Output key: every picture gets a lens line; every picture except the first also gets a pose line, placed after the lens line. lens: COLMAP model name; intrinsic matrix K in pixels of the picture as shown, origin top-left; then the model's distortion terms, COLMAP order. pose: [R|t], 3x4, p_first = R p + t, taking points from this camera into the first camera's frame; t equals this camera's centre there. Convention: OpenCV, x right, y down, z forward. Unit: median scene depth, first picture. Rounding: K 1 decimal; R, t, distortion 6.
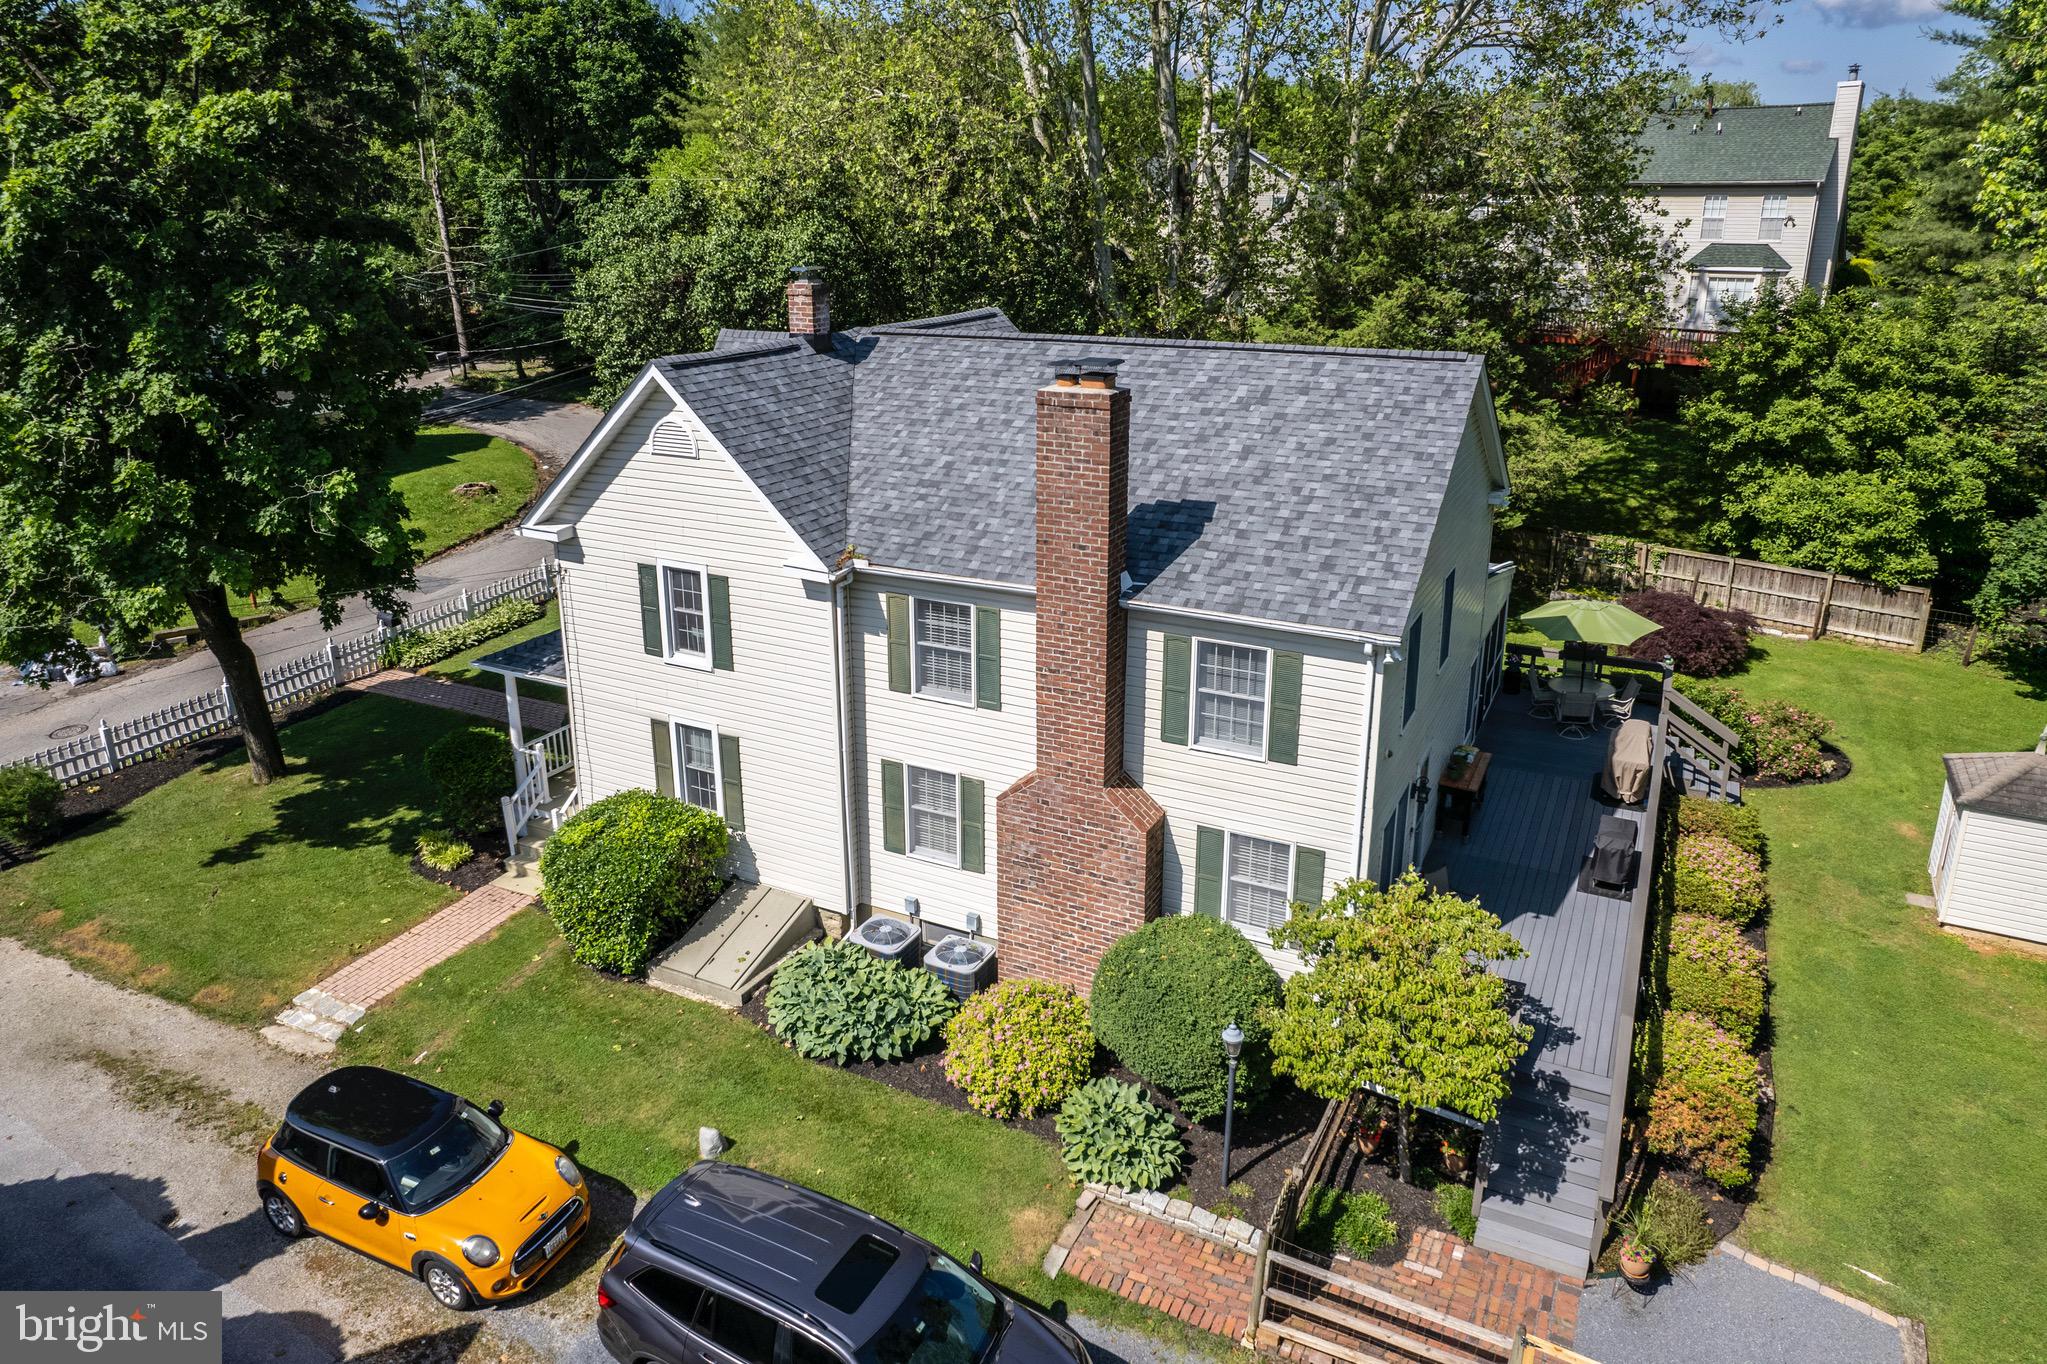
lens RADIAL K [[1307.1, 0, 1018.4], [0, 1307.1, 584.5], [0, 0, 1]] dist [-0.061872, 0.056854]
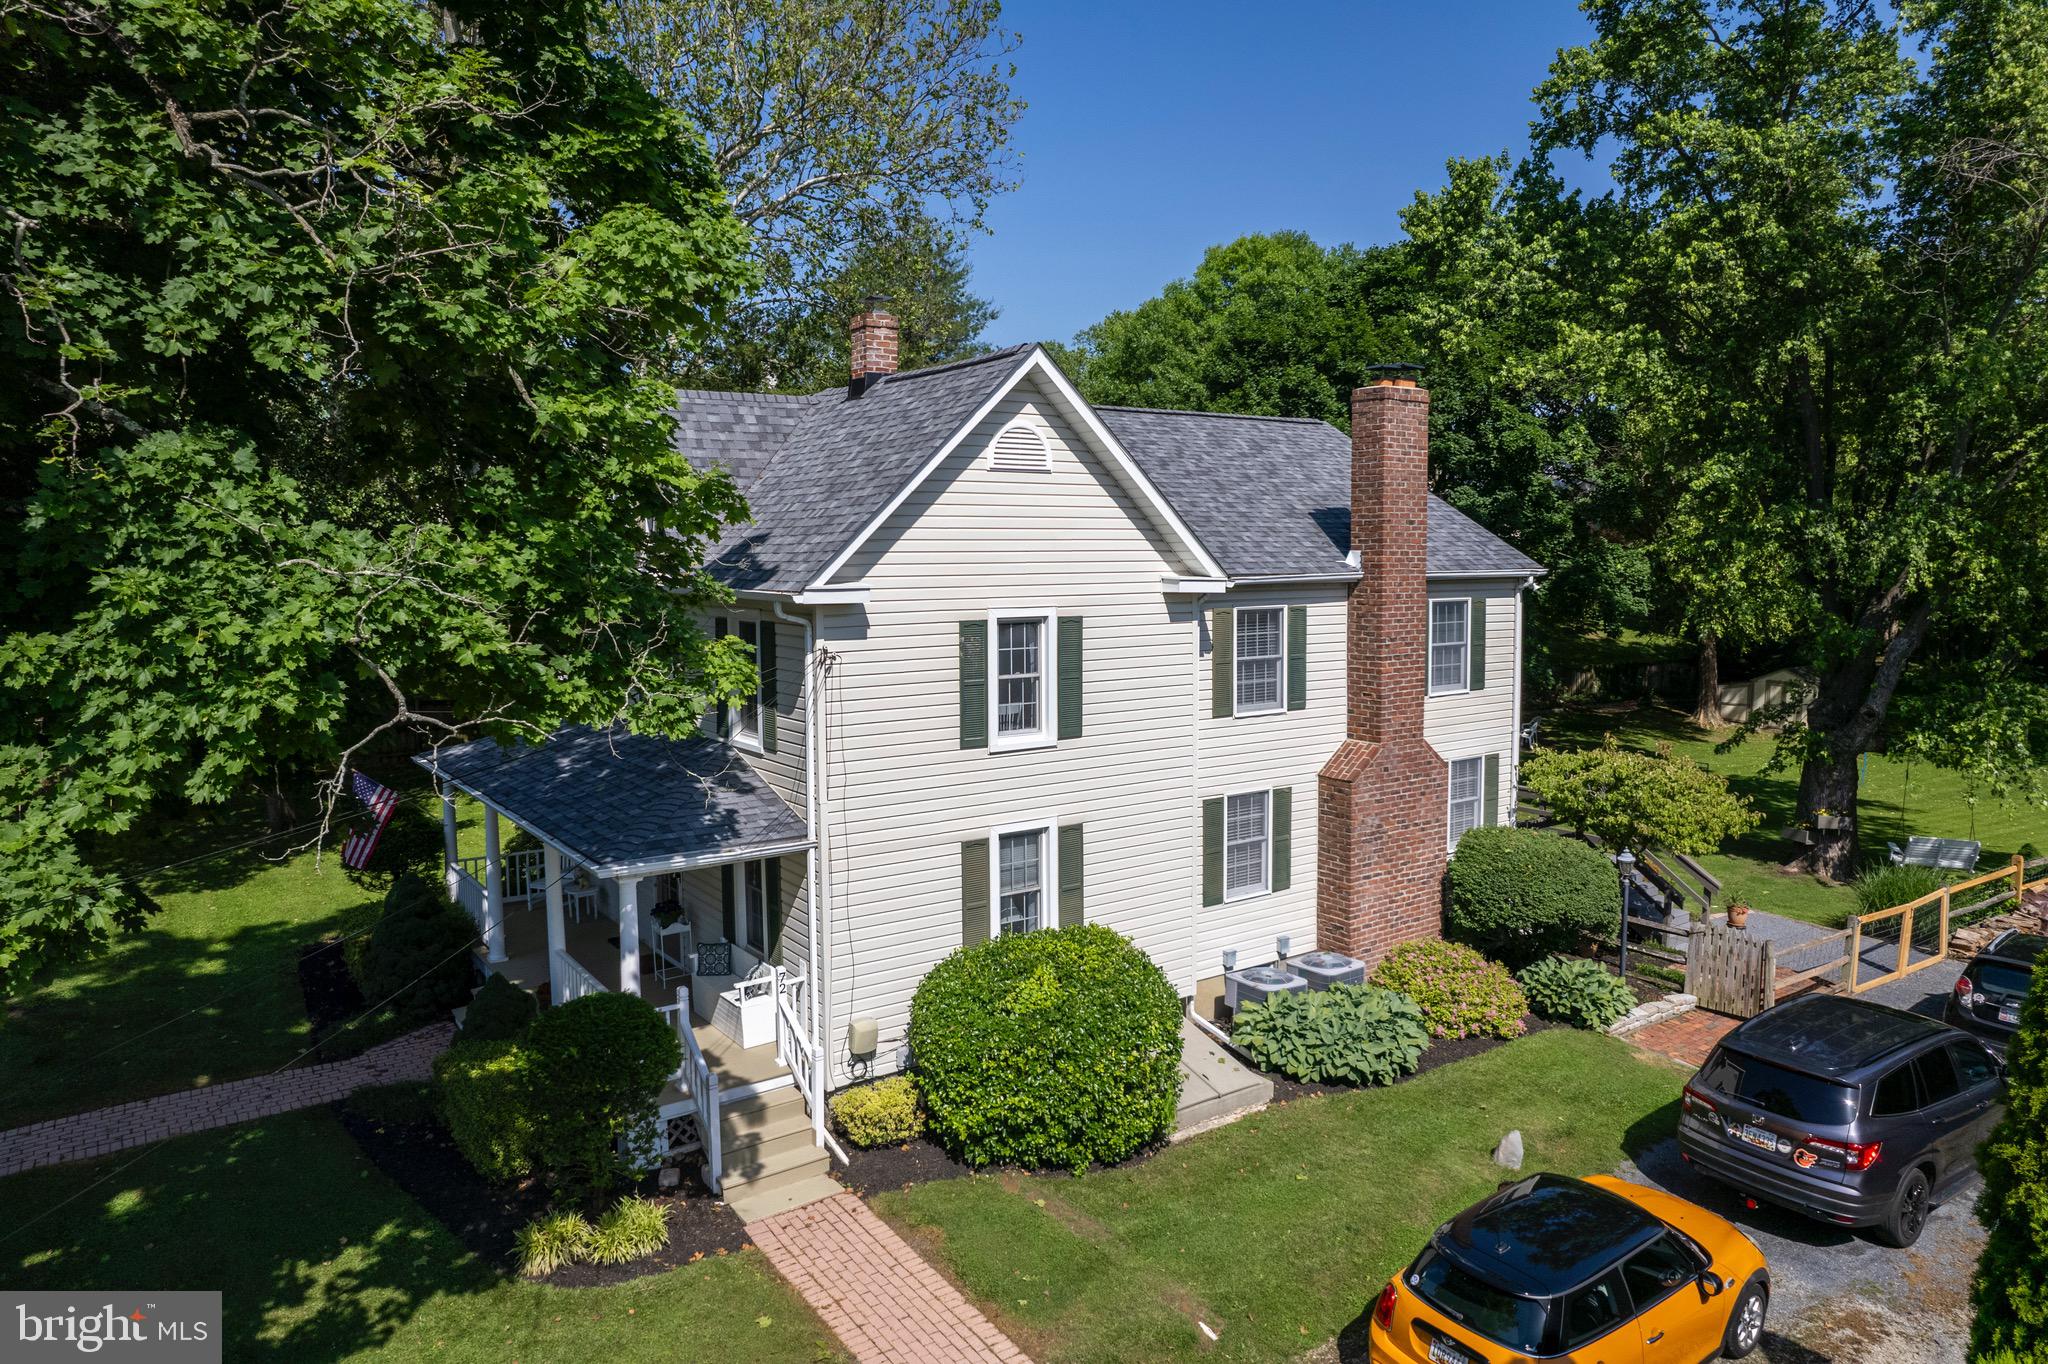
lens RADIAL K [[1333.1, 0, 1024.0], [0, 1333.1, 682.0], [0, 0, 1]] dist [-0.049368, 0.034551]
pose [[0.467915, -0.084138, 0.879759, -1.017994], [0.254281, 0.966181, -0.042840, 0.063077], [-0.846402, 0.243752, 0.473485, 0.666870]]
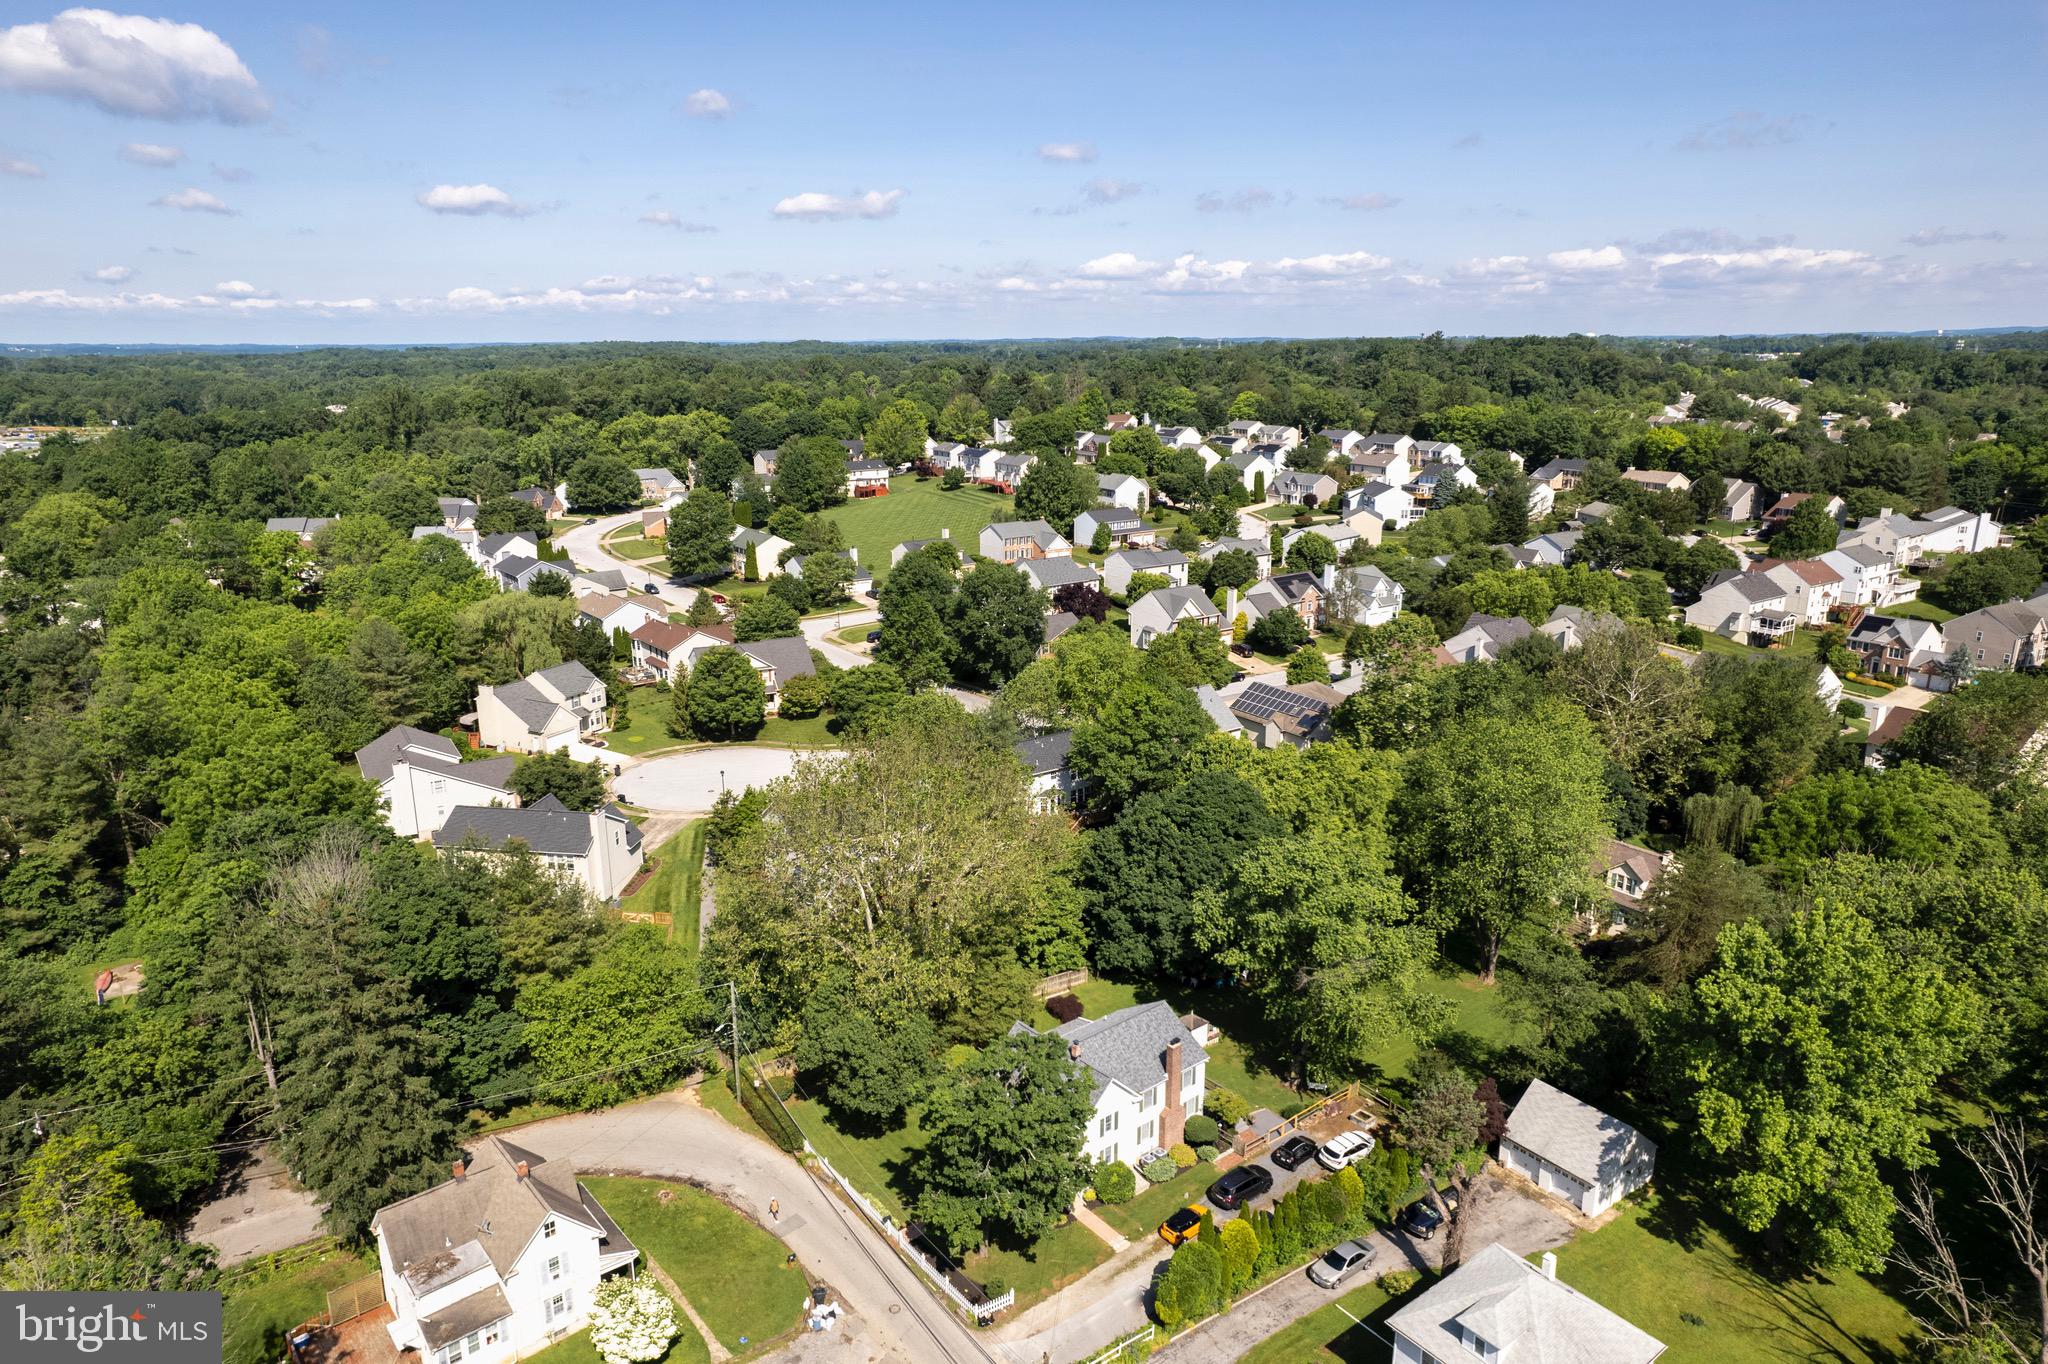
lens RADIAL K [[1312.2, 0, 1024.0], [0, 1312.2, 682.0], [0, 0, 1]] dist [-0.028052, 0.063770]
pose [[0.391856, -0.233345, 0.889943, -4.462319], [0.261189, 0.955718, 0.135586, -2.354612], [-0.882173, 0.179313, 0.435451, -1.127685]]
